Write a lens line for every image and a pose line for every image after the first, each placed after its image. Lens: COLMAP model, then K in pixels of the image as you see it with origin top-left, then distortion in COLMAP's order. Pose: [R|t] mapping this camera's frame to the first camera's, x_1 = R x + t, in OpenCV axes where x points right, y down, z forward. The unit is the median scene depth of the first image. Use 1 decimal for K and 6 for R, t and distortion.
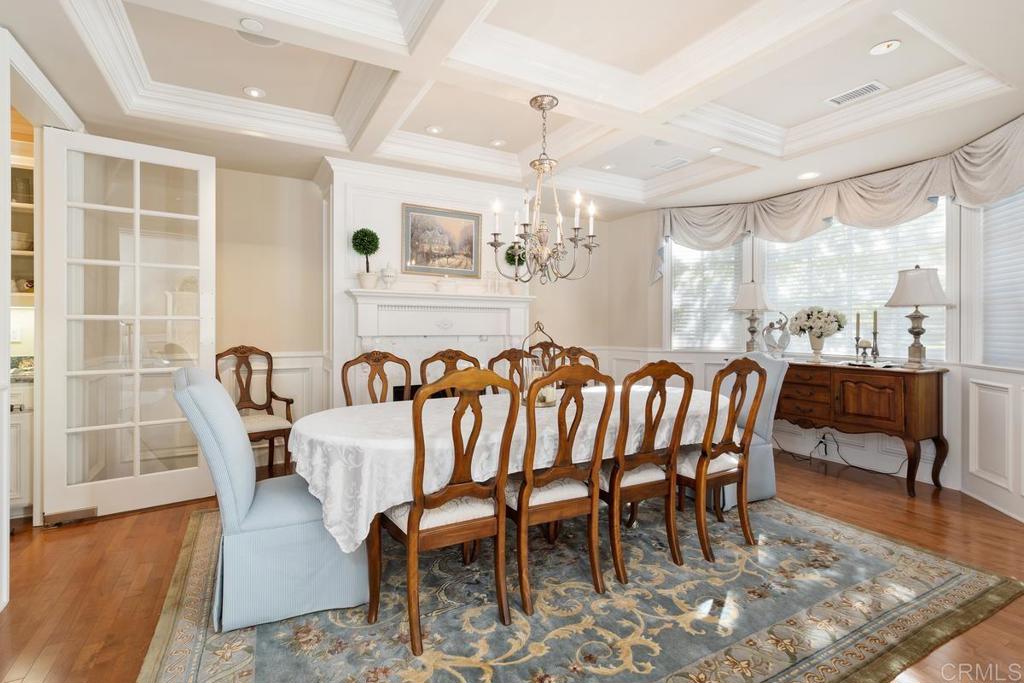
lens RADIAL K [[456.2, 0, 490.0], [0, 456.2, 327.1], [0, 0, 1]] dist [0.000966, -0.000733]
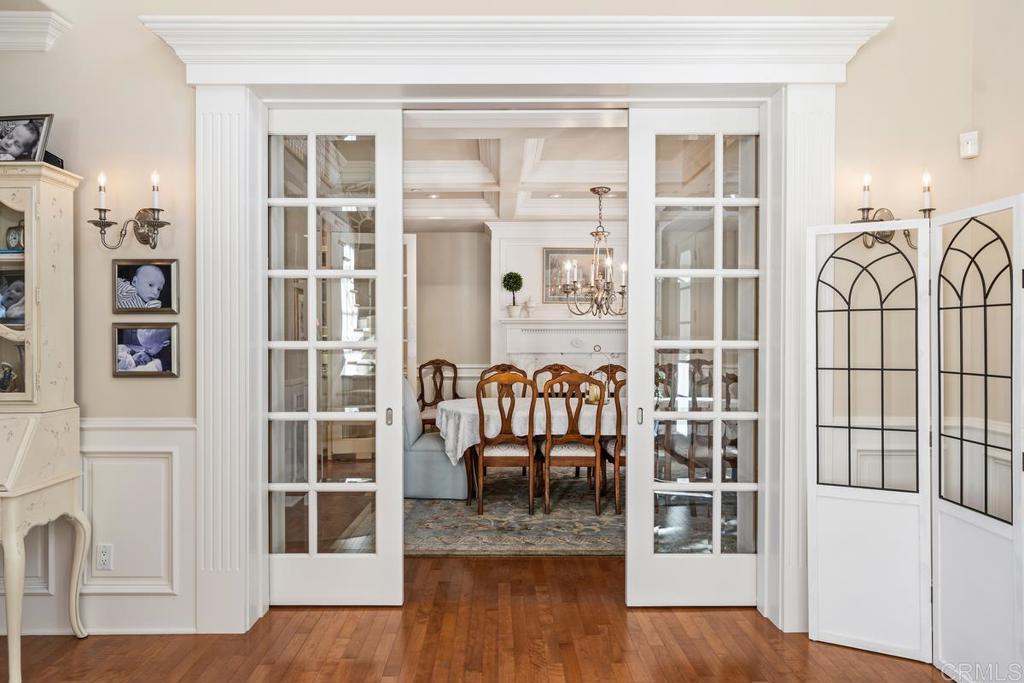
lens RADIAL K [[621.1, 0, 509.8], [0, 621.1, 344.3], [0, 0, 1]] dist [-0.000633, 0.000259]
pose [[0.891422, 0.001209, -0.453172, 1.026546], [0.006200, 0.999870, 0.014863, -0.062646], [0.453131, -0.016059, 0.891299, -1.172138]]
